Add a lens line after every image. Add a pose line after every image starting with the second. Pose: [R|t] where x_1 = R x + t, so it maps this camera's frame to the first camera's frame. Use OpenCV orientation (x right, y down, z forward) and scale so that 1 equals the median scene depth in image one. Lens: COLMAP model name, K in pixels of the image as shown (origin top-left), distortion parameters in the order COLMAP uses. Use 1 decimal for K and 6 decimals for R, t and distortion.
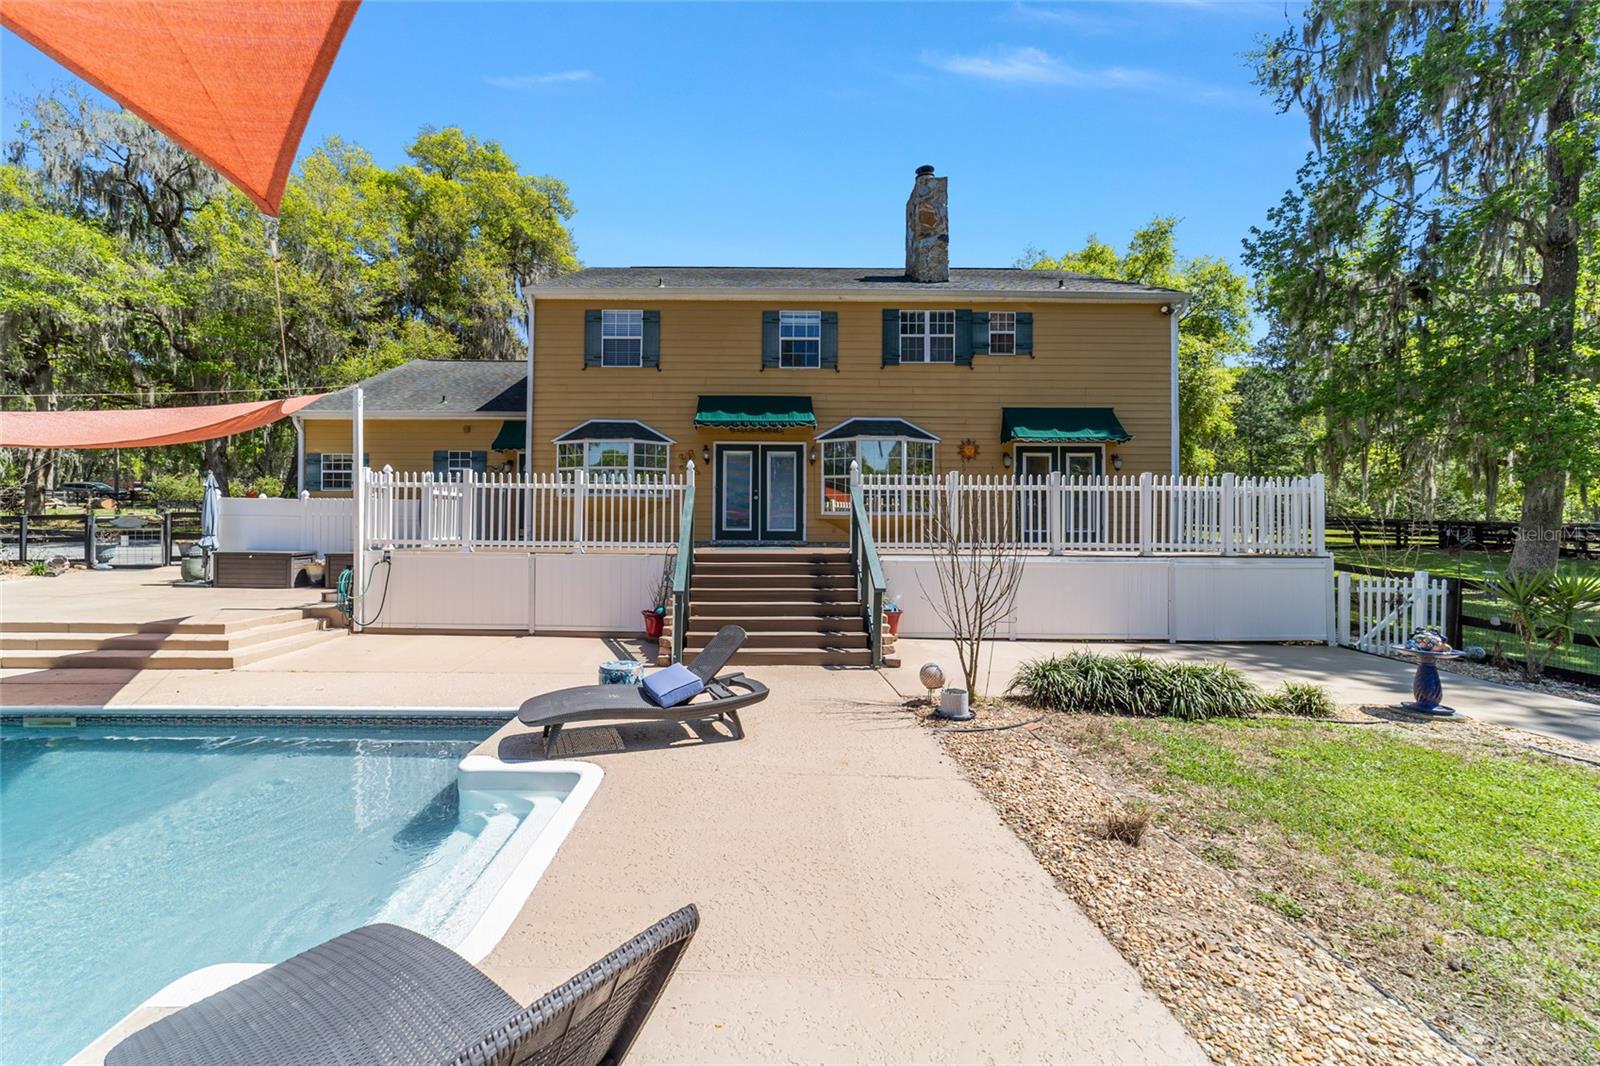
lens RADIAL K [[616.7, 0, 797.5], [0, 616.7, 535.4], [0, 0, 1]] dist [-0.000643, 0.002080]
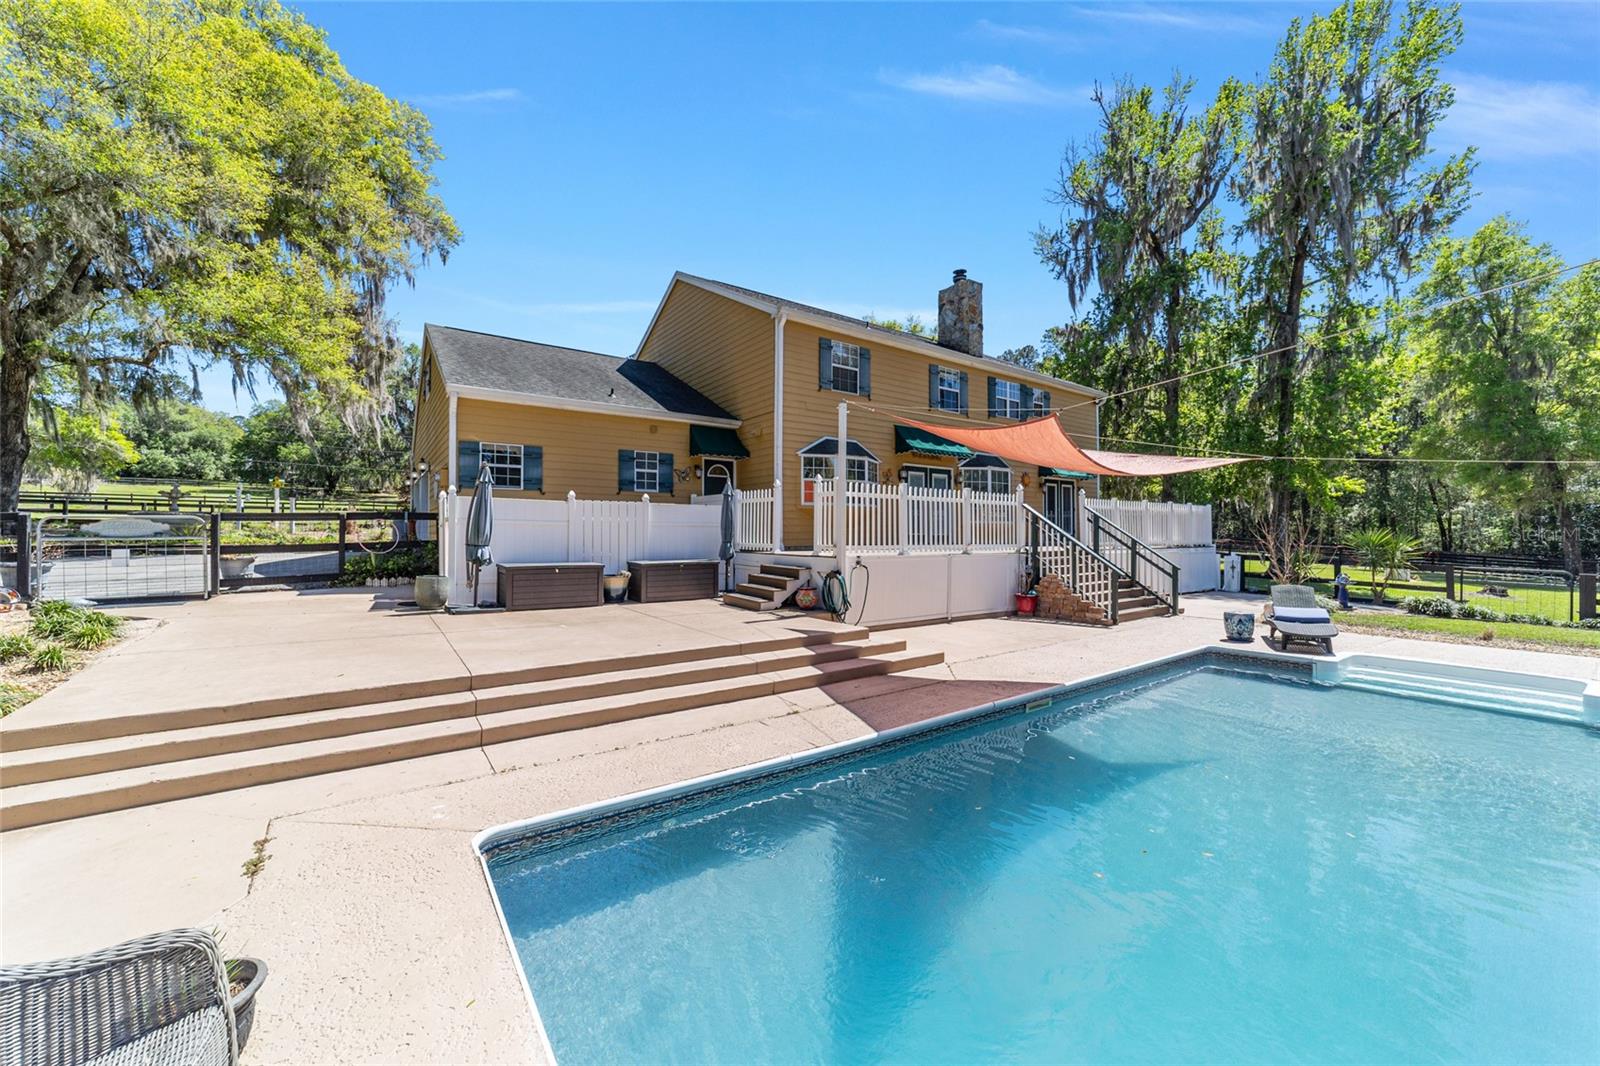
lens RADIAL K [[616.7, 0, 810.0], [0, 616.7, 524.3], [0, 0, 1]] dist [-0.000643, 0.002080]
pose [[0.794350, 0.002585, 0.607455, -1.033863], [0.002566, 0.999968, -0.007612, -0.019679], [-0.607455, 0.007605, 0.794318, 0.128977]]
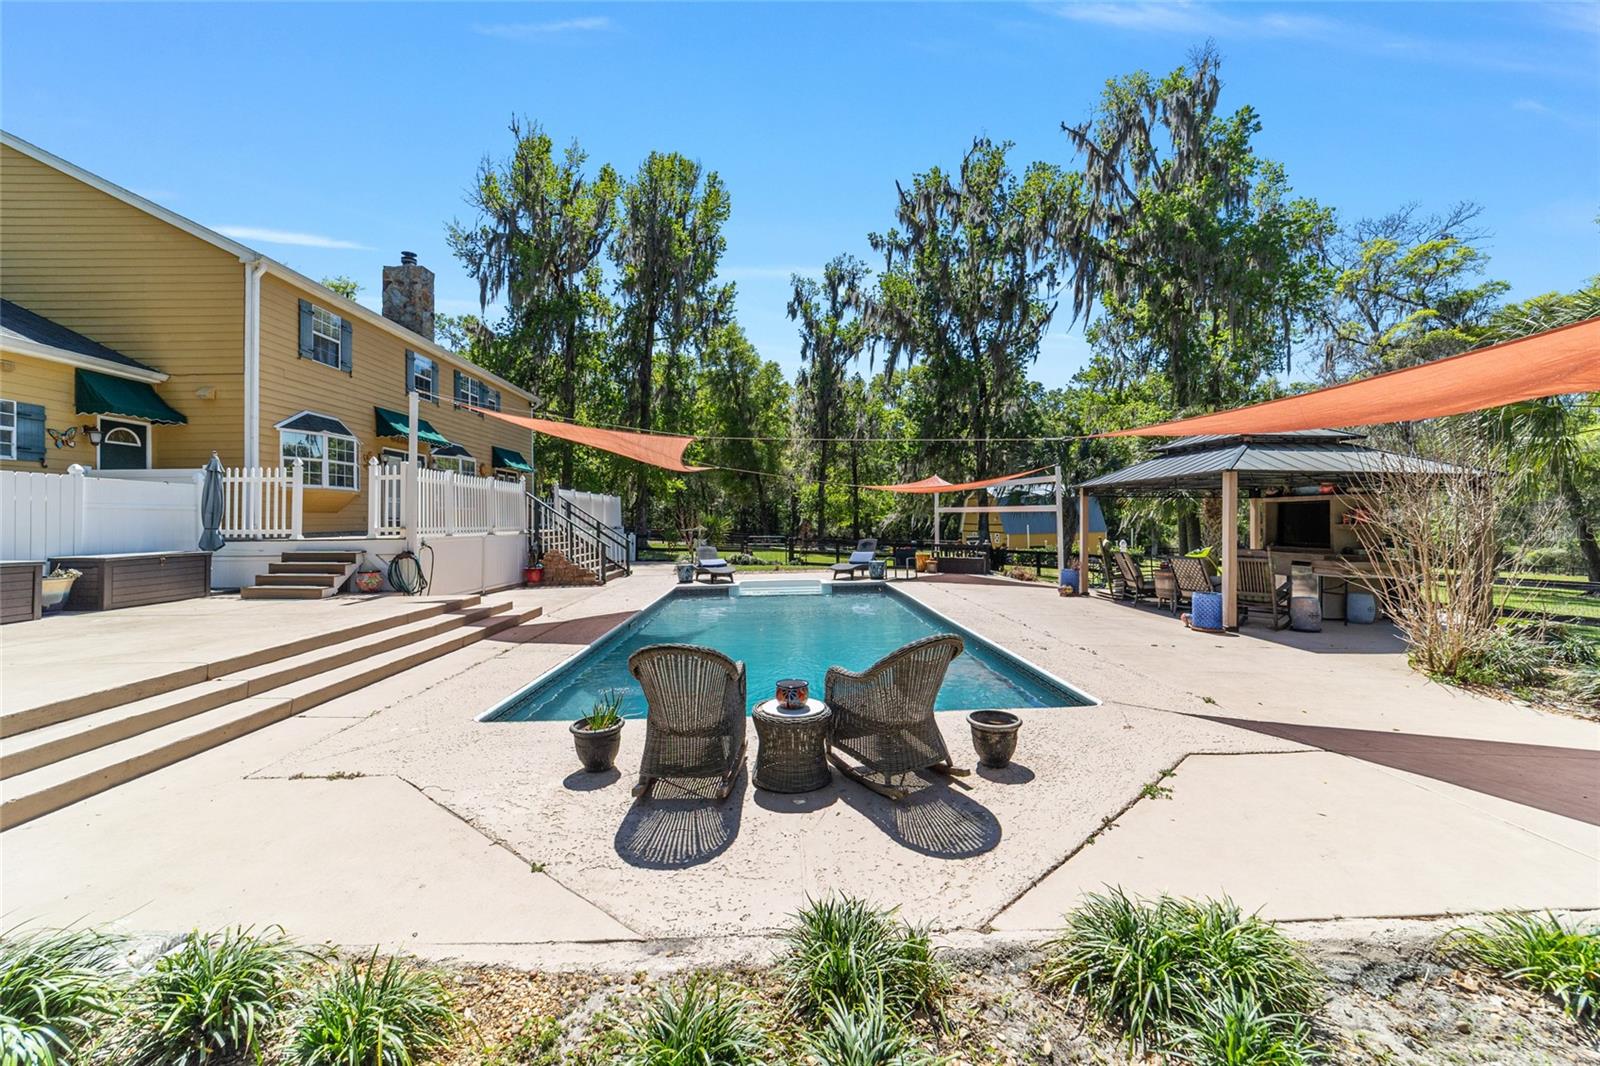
lens RADIAL K [[616.7, 0, 792.6], [0, 616.7, 511.6], [0, 0, 1]] dist [-0.000643, 0.002080]
pose [[-0.042676, 0.006366, 0.999069, -1.365002], [0.011391, 0.999918, -0.005884, -0.009076], [-0.999024, 0.011129, -0.042745, 0.255957]]
